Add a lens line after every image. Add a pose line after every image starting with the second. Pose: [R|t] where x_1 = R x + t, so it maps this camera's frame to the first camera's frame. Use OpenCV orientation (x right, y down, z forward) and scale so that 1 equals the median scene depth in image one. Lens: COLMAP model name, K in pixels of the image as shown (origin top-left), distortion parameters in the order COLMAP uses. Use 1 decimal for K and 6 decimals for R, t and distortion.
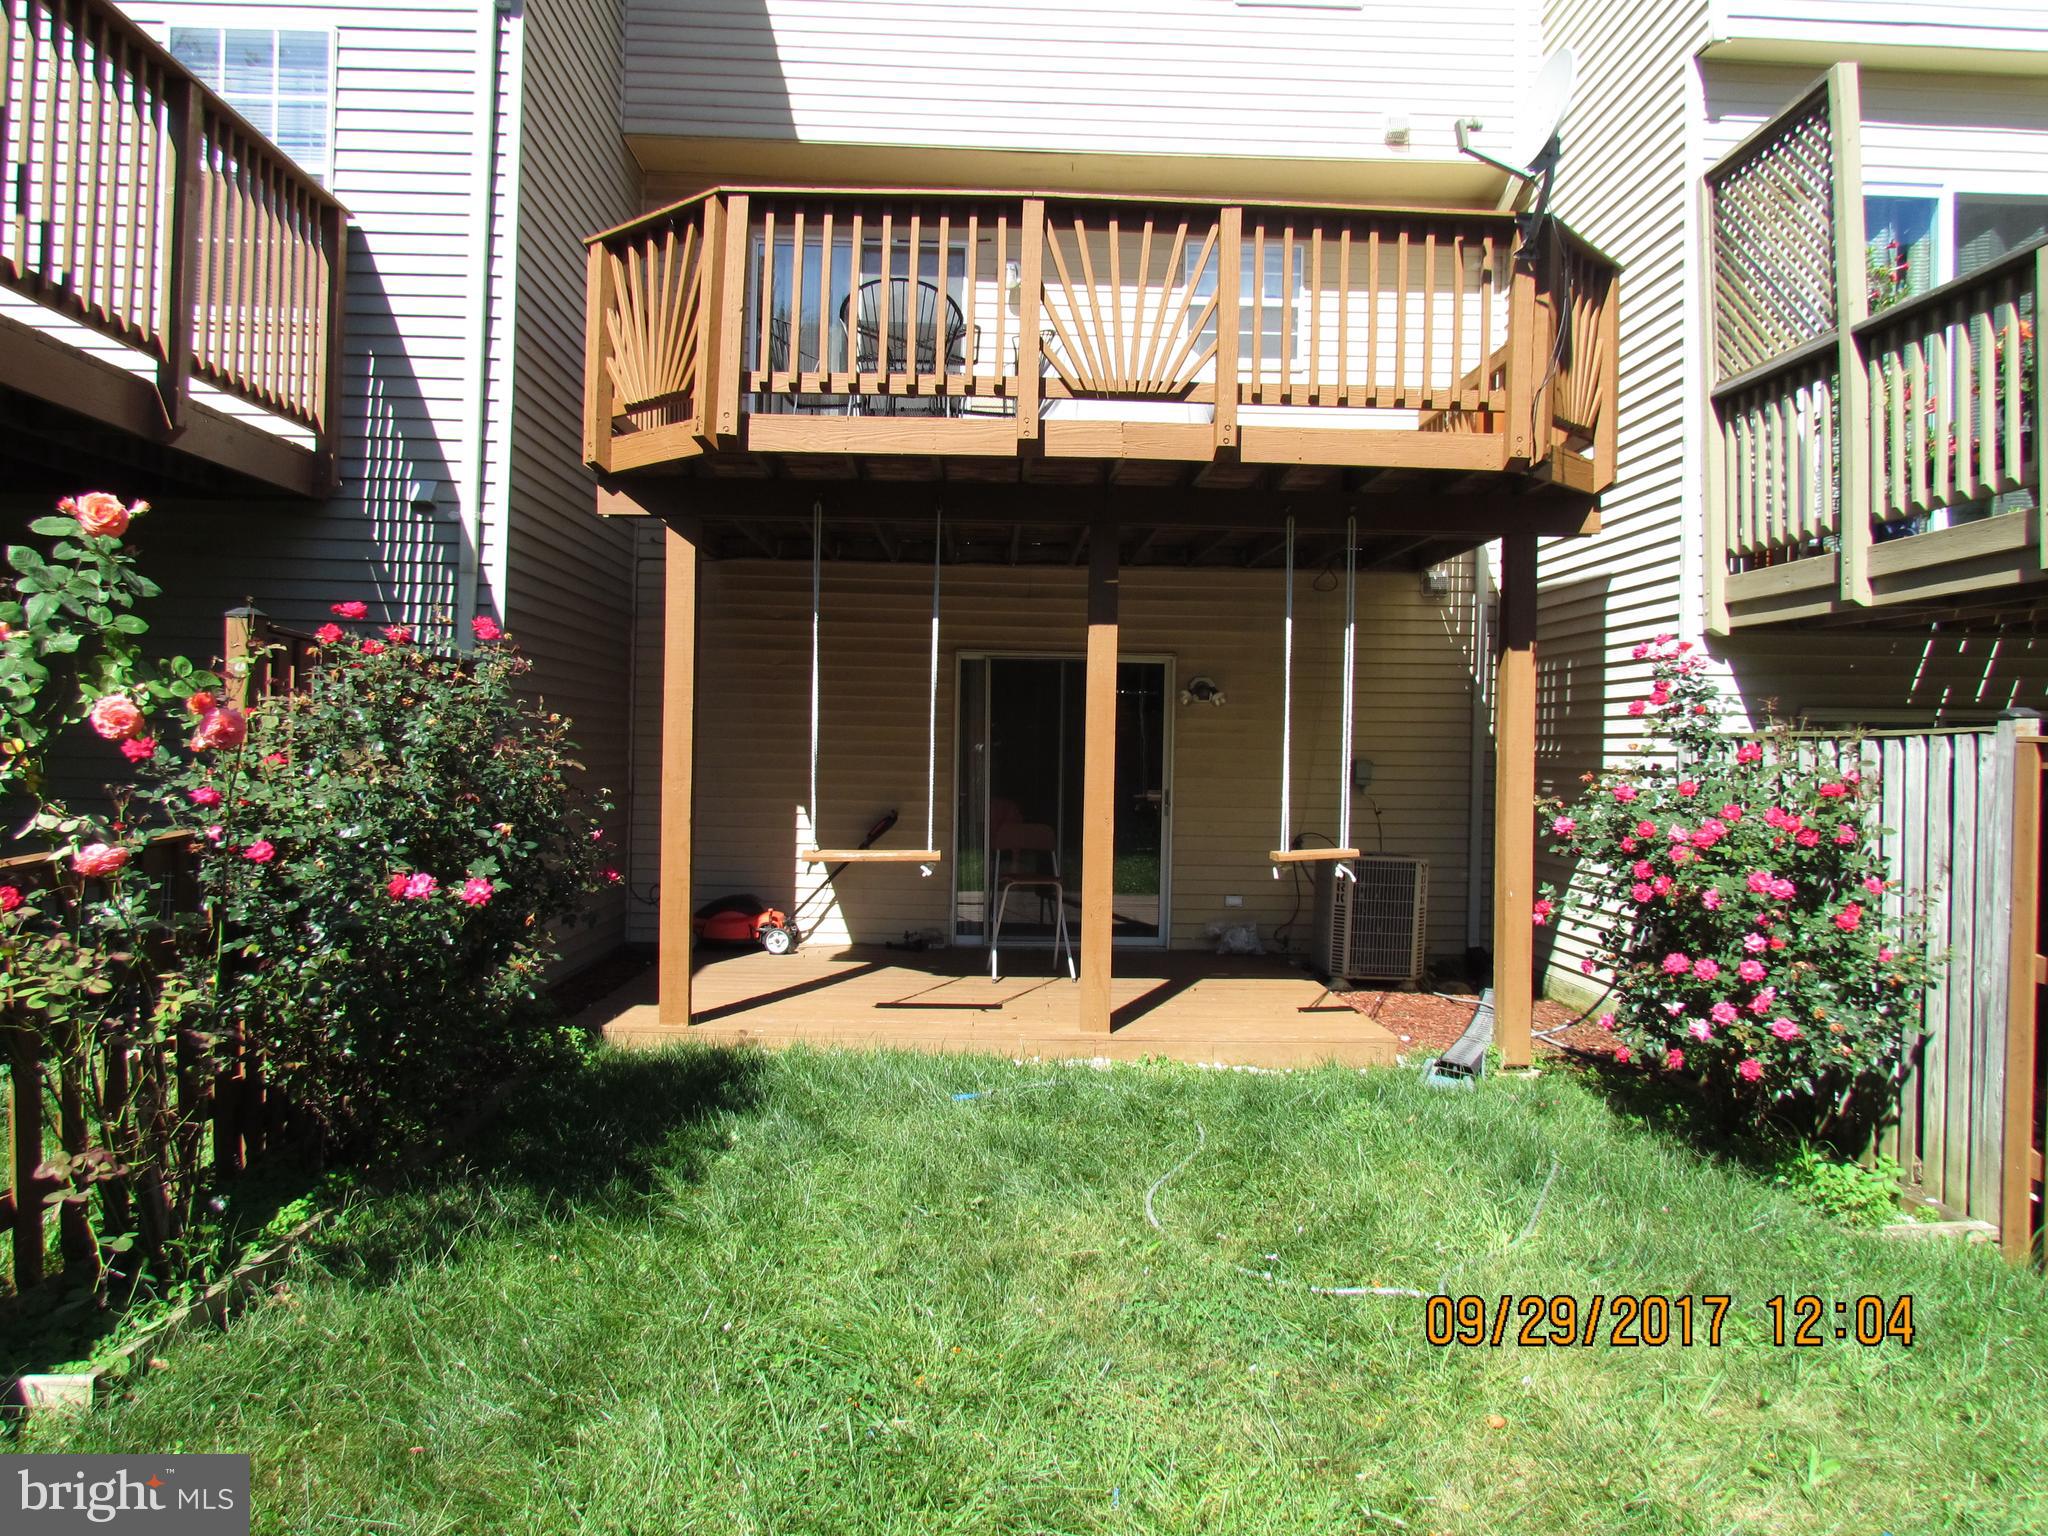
lens RADIAL K [[1440.8, 0, 1028.0], [0, 1440.8, 762.0], [0, 0, 1]] dist [-0.004583, -0.001354]
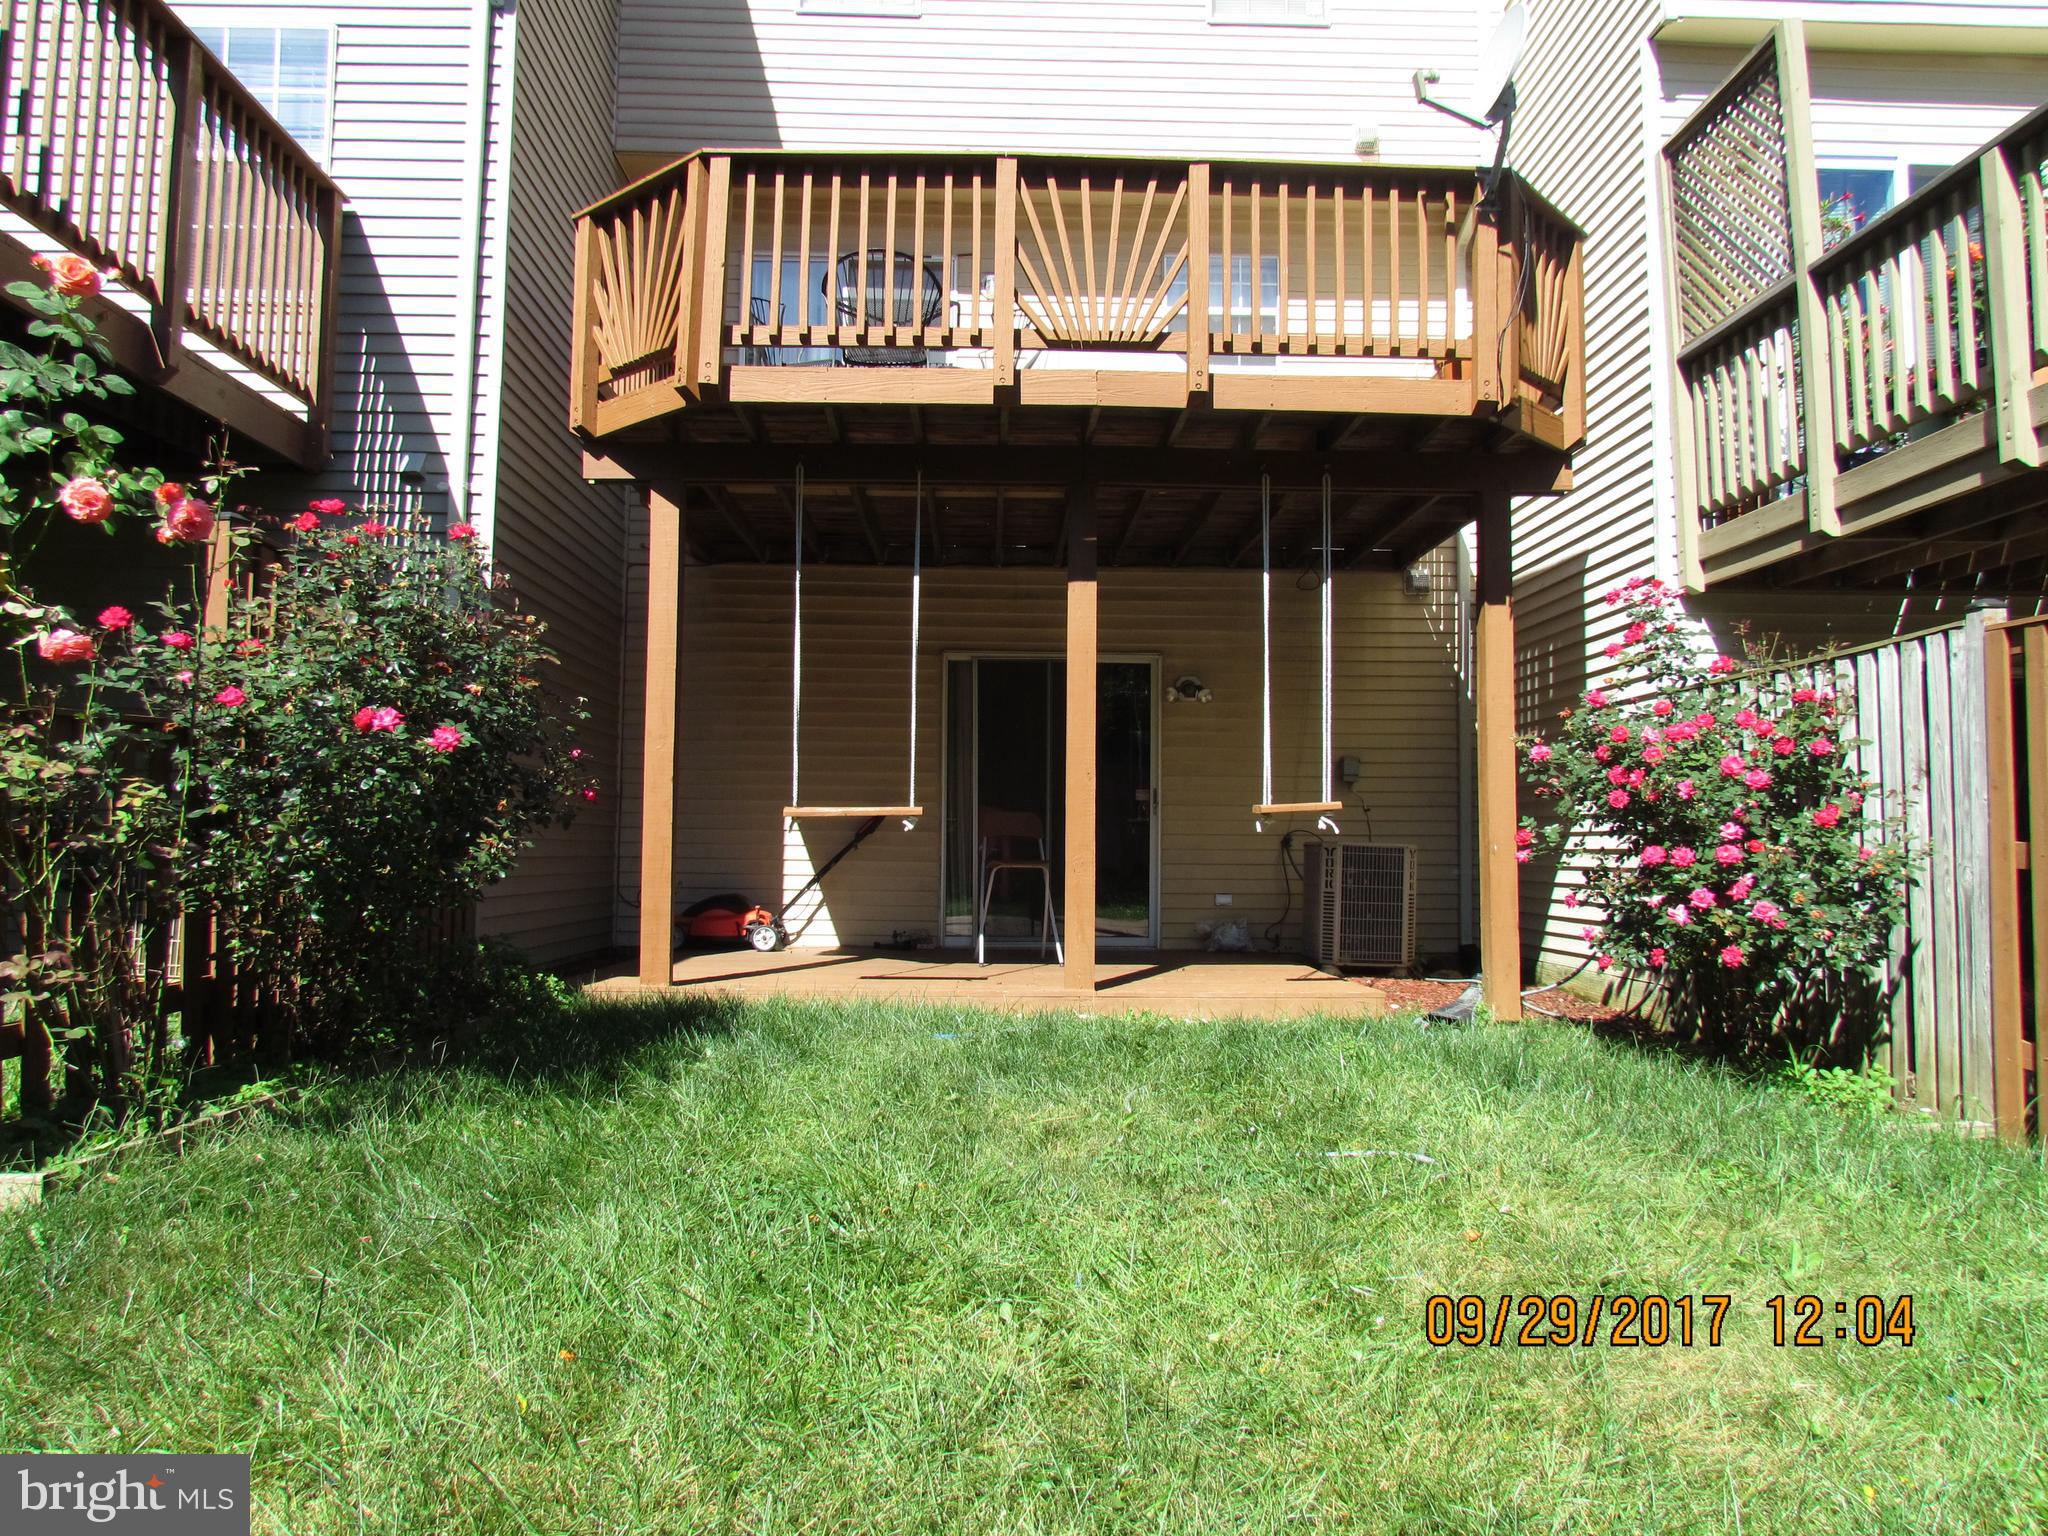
lens RADIAL K [[1441.0, 0, 1024.0], [0, 1441.0, 768.0], [0, 0, 1]] dist [-0.001752, -0.005398]
pose [[0.999936, -0.010813, -0.003333, 0.014260], [0.010575, 0.997848, -0.064708, 0.106687], [0.004026, 0.064668, 0.997899, 0.000249]]
